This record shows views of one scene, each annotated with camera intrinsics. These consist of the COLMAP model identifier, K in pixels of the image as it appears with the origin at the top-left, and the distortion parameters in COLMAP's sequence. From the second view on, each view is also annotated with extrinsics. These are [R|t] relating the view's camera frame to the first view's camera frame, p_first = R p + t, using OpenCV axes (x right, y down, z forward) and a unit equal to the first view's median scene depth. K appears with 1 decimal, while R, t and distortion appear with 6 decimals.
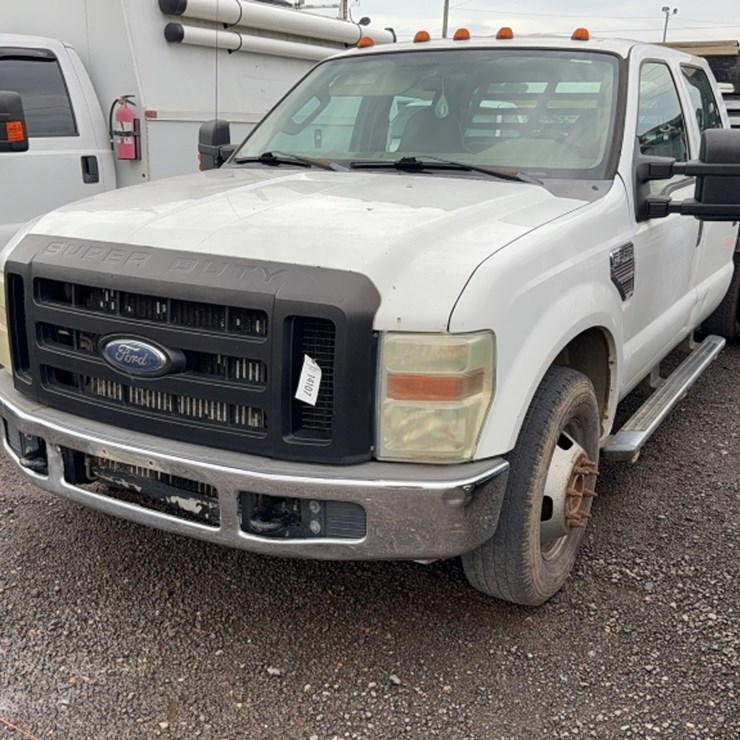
lens RADIAL K [[924.2, 0, 371.2], [0, 924.2, 366.2], [0, 0, 1]] dist [0.048673, 0.000000]
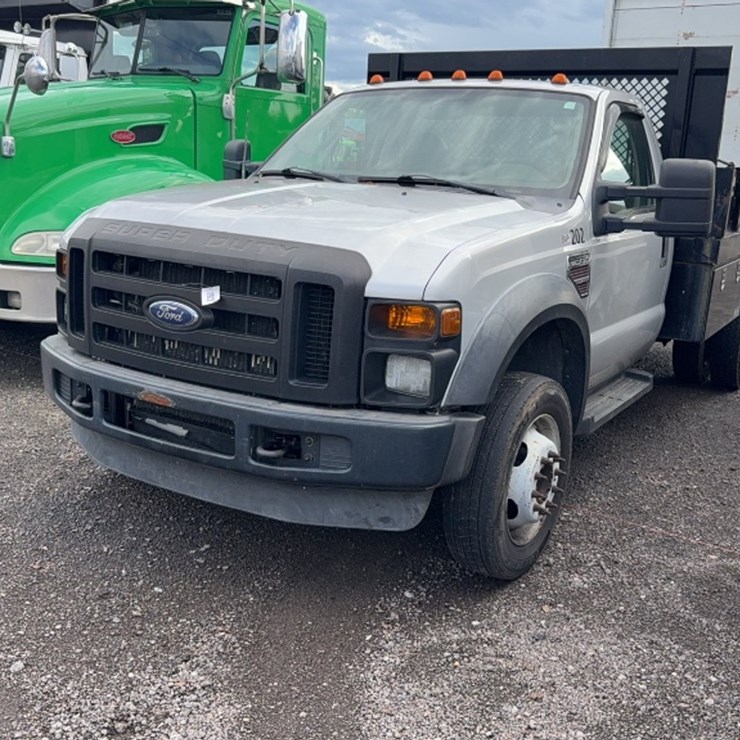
lens RADIAL K [[924.2, 0, 370.4], [0, 924.2, 367.1], [0, 0, 1]] dist [0.048673, 0.000000]
pose [[0.998902, 0.045550, -0.010992, 0.024216], [-0.046029, 0.997781, -0.048111, 0.099769], [0.008777, 0.048564, 0.998781, -0.216042]]
